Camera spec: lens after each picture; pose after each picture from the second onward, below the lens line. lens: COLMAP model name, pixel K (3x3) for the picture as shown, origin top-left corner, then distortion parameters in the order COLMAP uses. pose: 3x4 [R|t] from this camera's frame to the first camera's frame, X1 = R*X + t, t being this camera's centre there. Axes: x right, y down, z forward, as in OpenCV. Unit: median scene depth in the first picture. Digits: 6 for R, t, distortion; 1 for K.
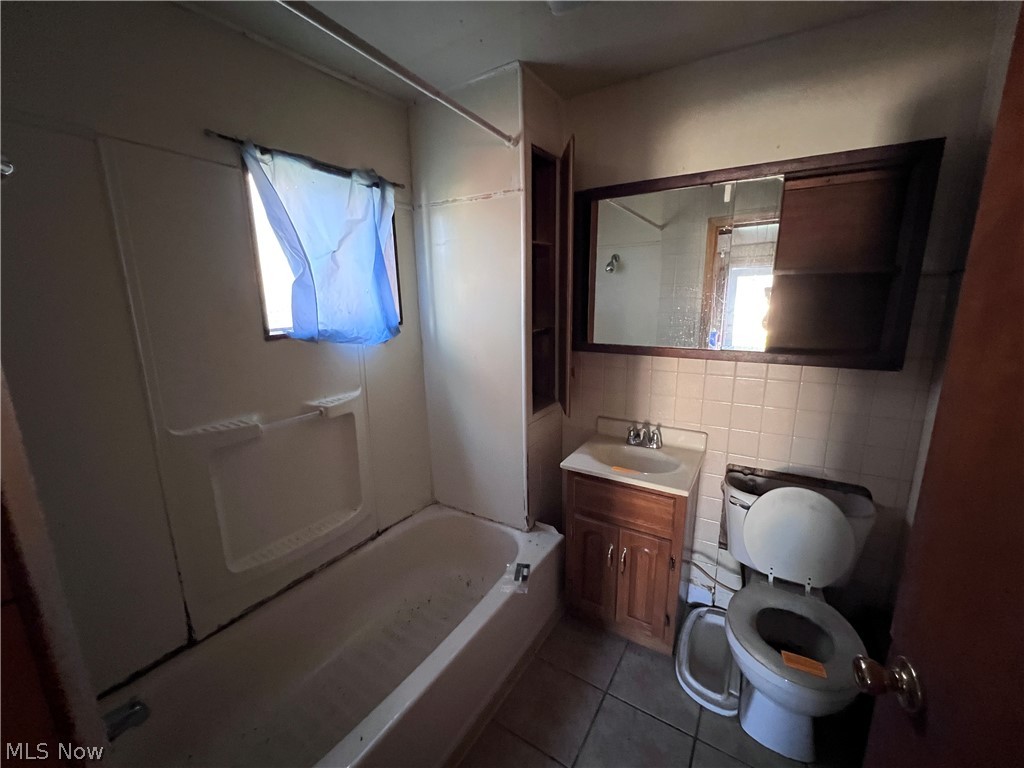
lens RADIAL K [[411.0, 0, 512.6], [0, 411.0, 385.1], [0, 0, 1]] dist [0.000563, -0.000303]
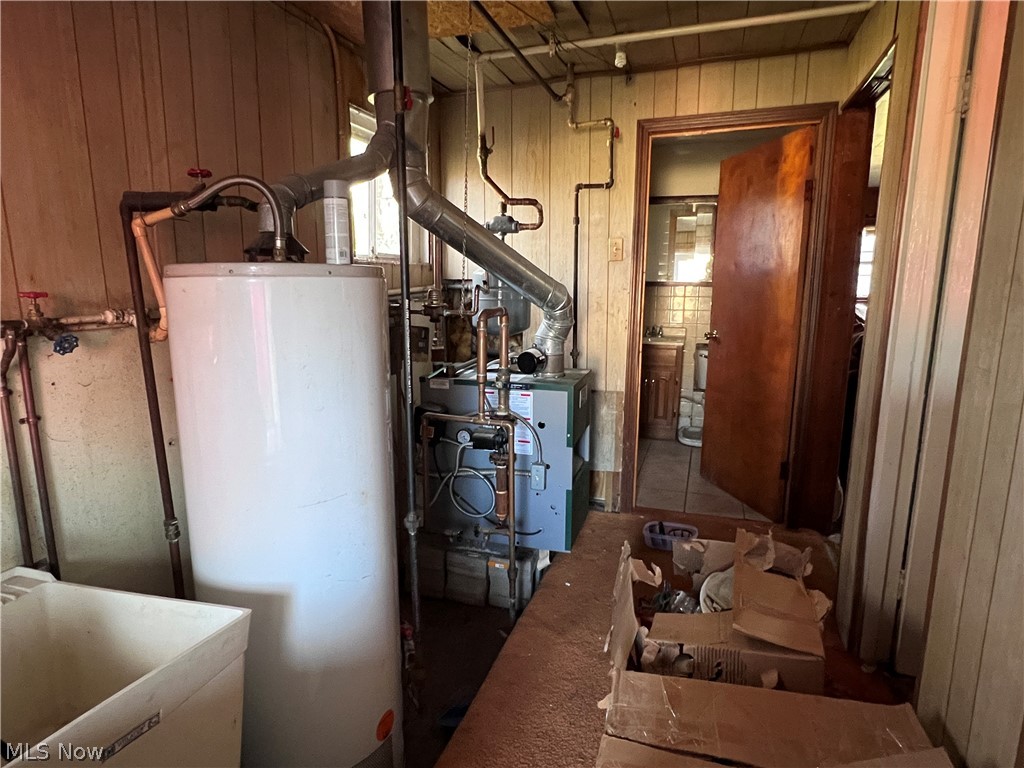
lens RADIAL K [[574.2, 0, 513.2], [0, 574.2, 384.1], [0, 0, 1]] dist [0.000220, 0.000011]
pose [[0.972684, -0.029868, 0.230204, -1.036237], [0.036458, 0.999037, -0.024424, 0.464436], [-0.229252, 0.032149, 0.972836, -1.560712]]
